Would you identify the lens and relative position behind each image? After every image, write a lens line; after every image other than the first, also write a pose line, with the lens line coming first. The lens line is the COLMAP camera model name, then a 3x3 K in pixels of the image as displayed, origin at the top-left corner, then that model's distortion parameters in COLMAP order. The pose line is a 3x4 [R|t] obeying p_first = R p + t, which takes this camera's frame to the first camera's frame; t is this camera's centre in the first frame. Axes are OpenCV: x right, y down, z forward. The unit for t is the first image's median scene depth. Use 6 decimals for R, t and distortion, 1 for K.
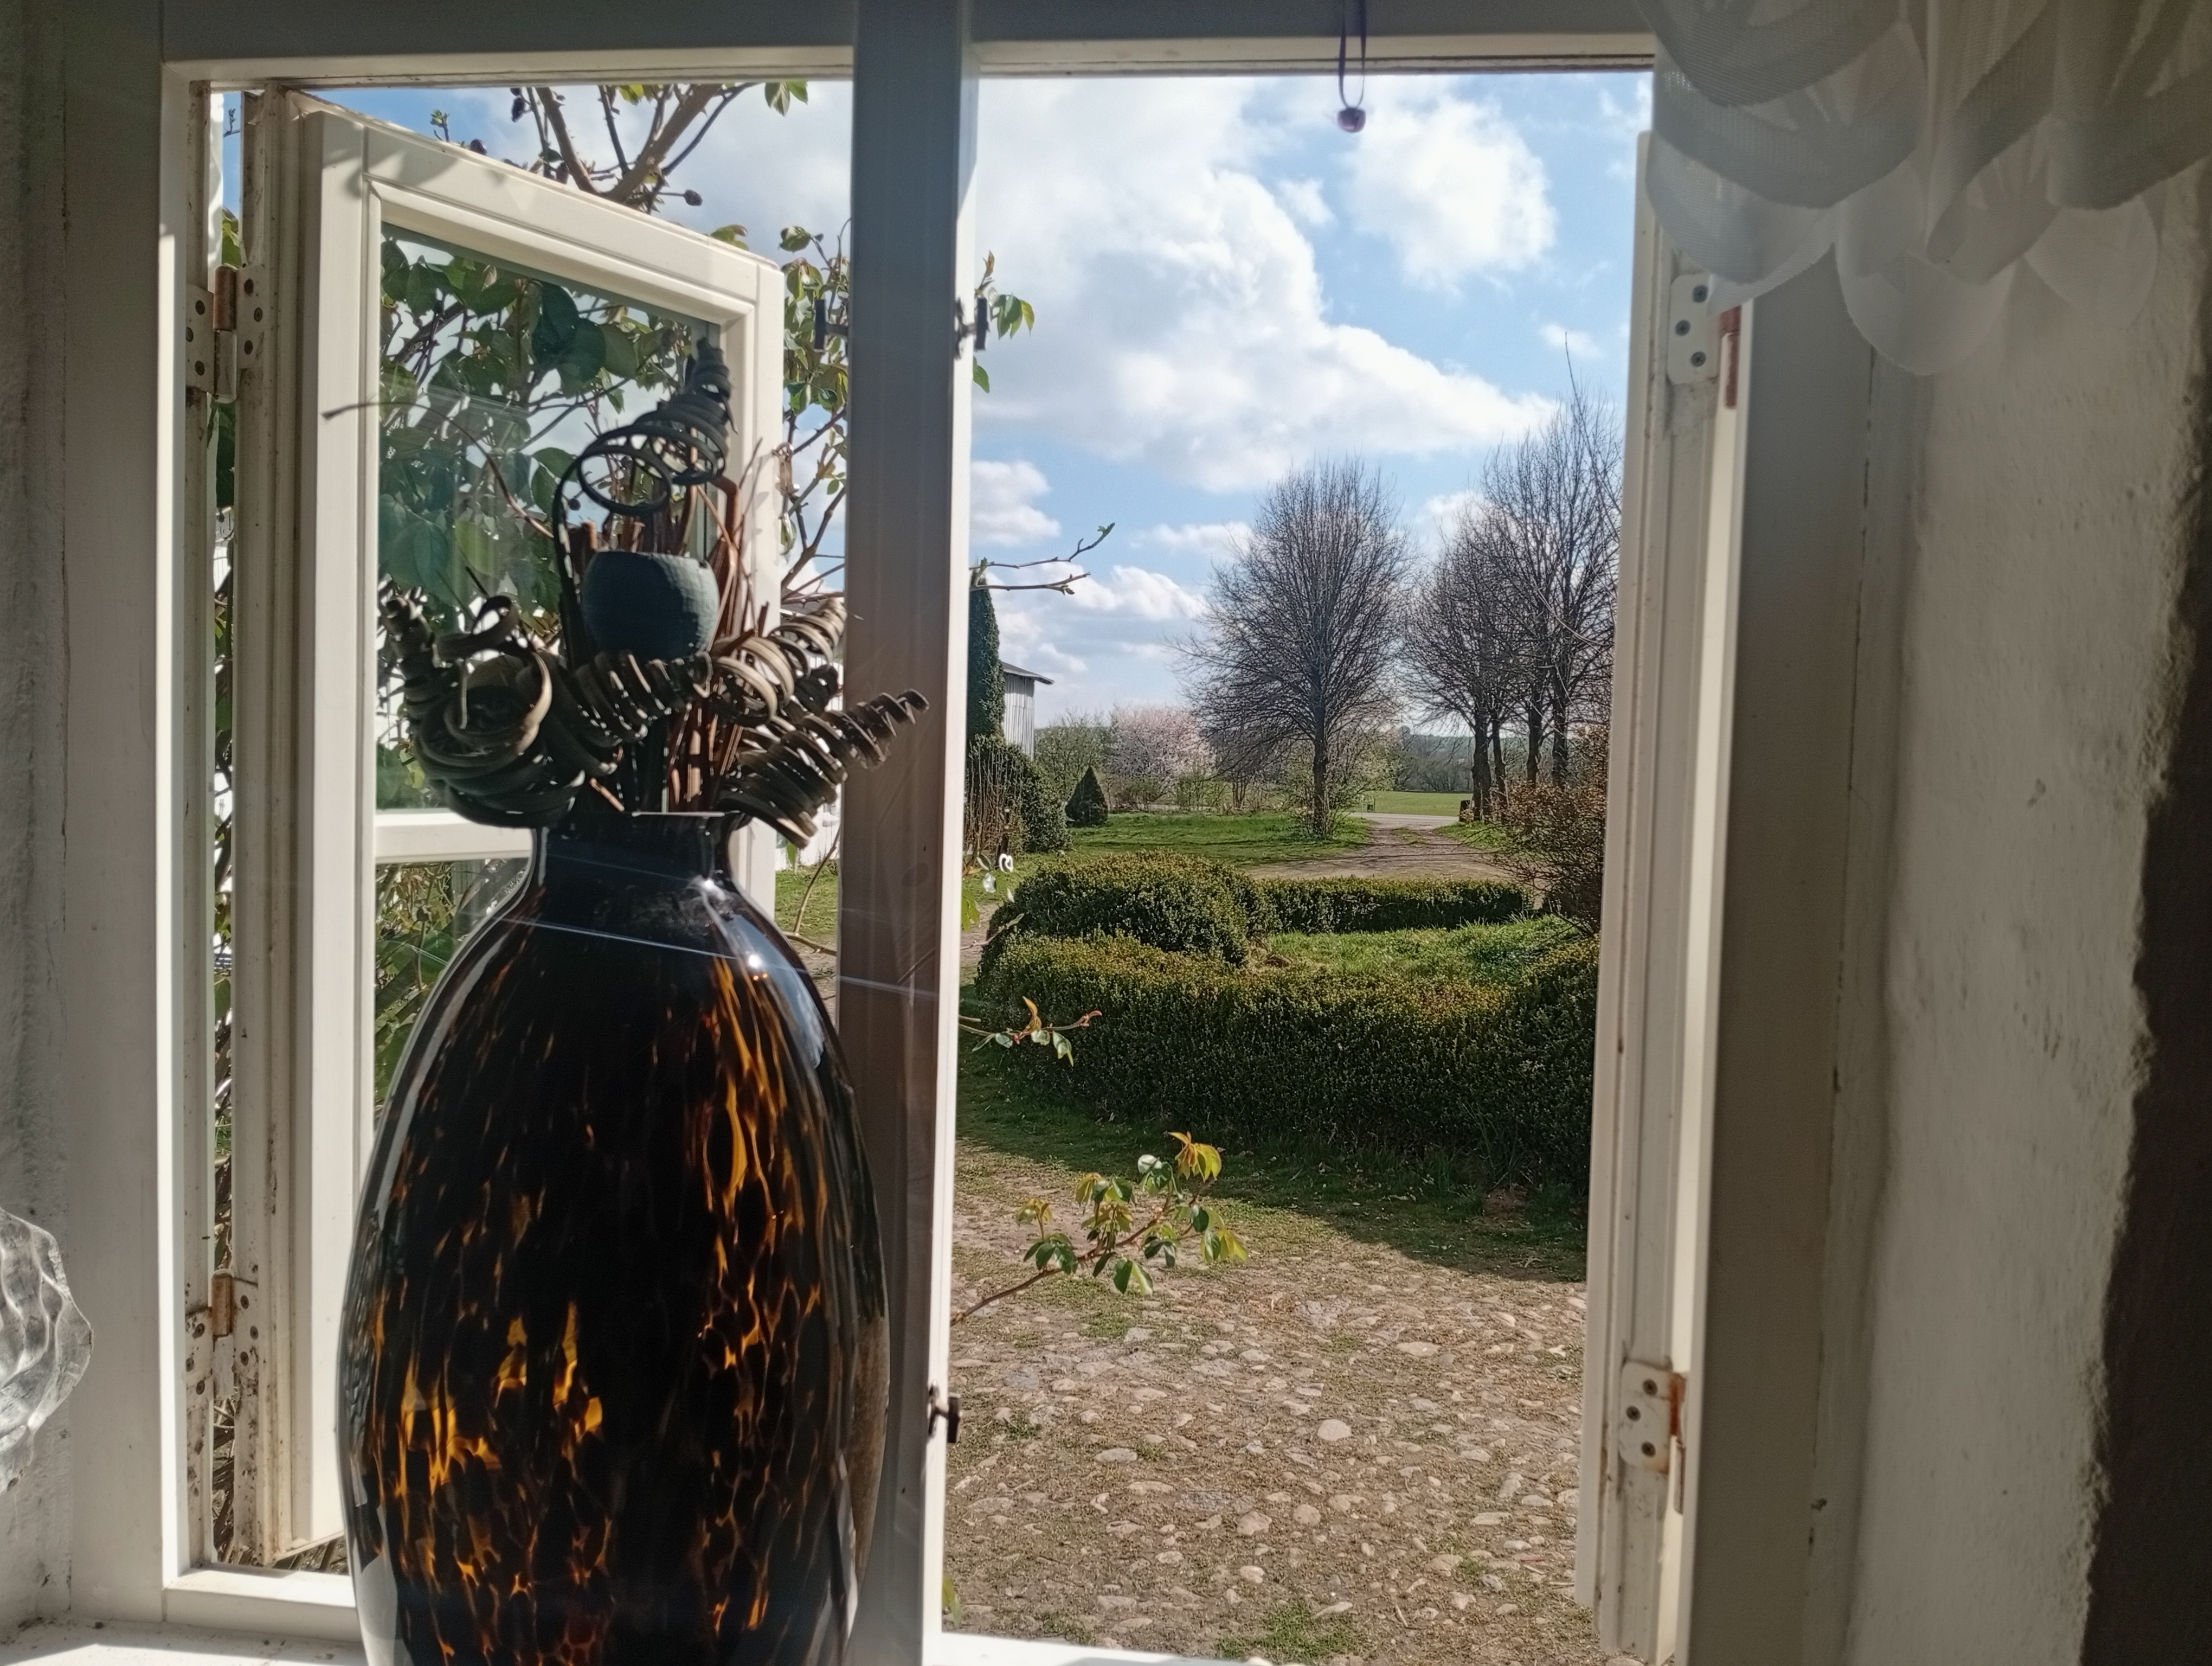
lens RADIAL K [[1681.1, 0, 1104.6], [0, 1681.1, 842.9], [0, 0, 1]] dist [0.035153, -0.093463]
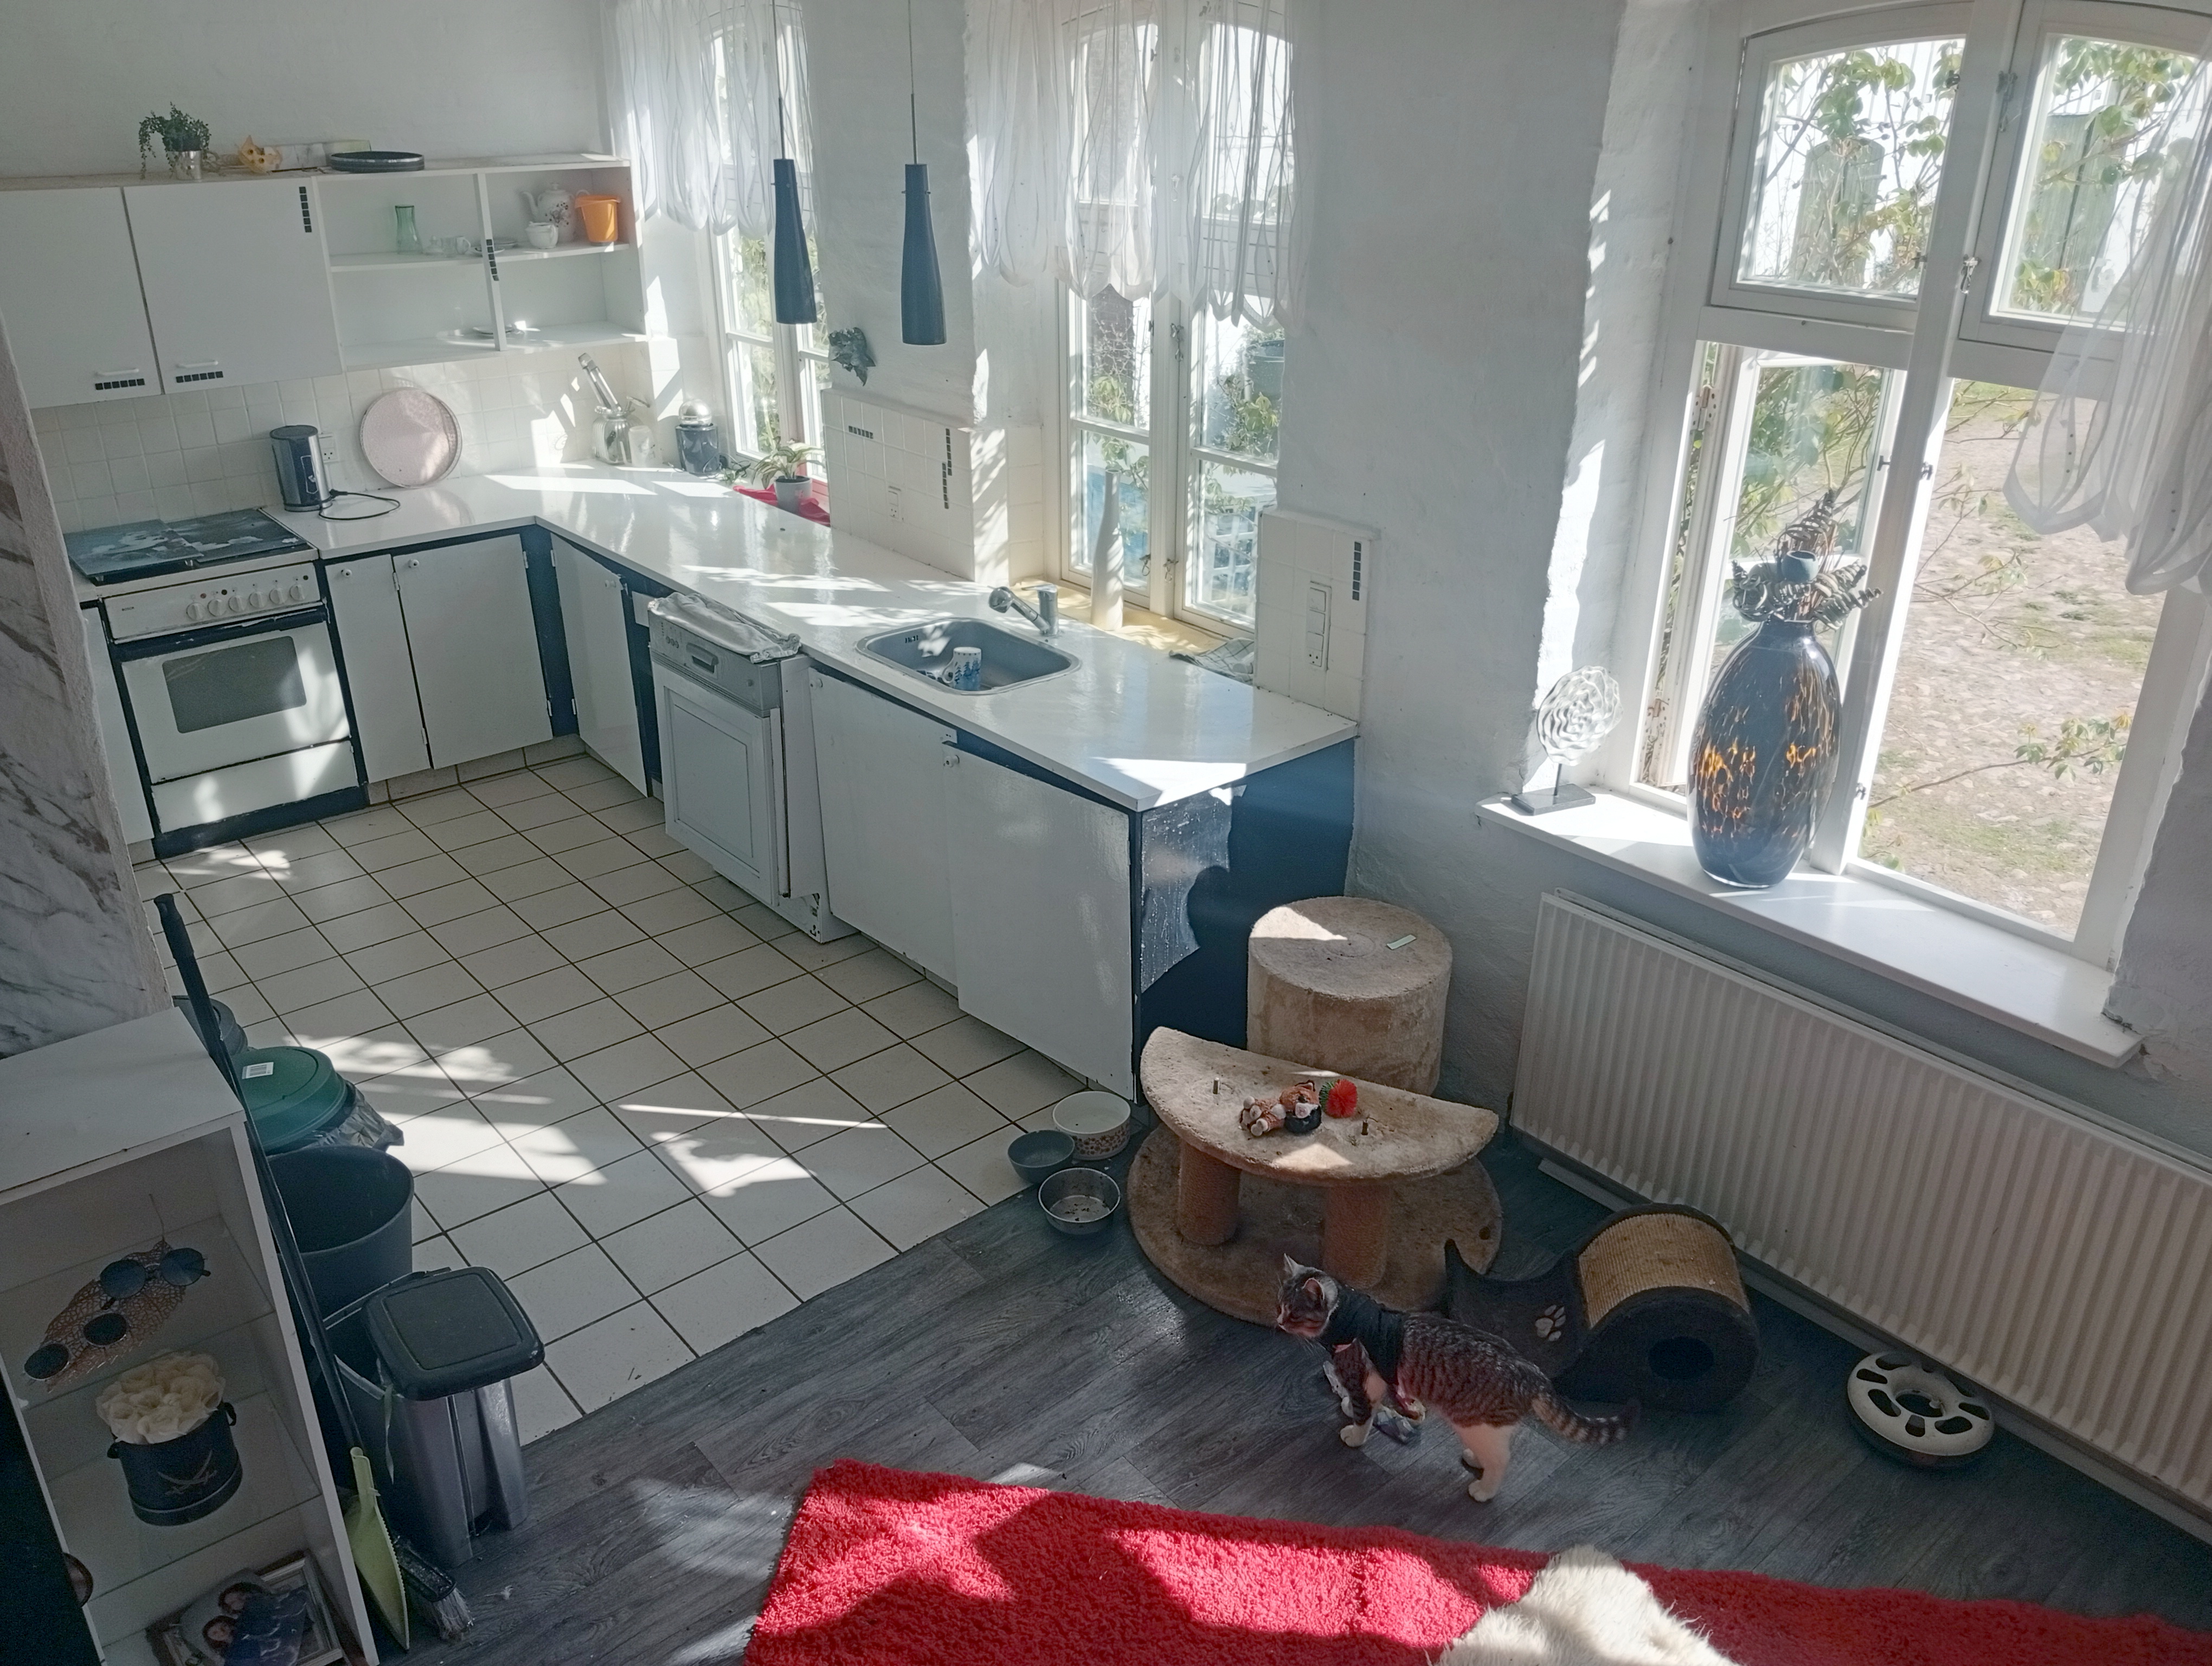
lens RADIAL K [[1681.1, 0, 1104.6], [0, 1681.1, 842.9], [0, 0, 1]] dist [0.035153, -0.093463]
pose [[0.723920, 0.273695, -0.633271, 0.907753], [-0.015383, 0.924113, 0.381810, -0.771426], [0.689713, -0.266658, 0.673194, -2.167951]]
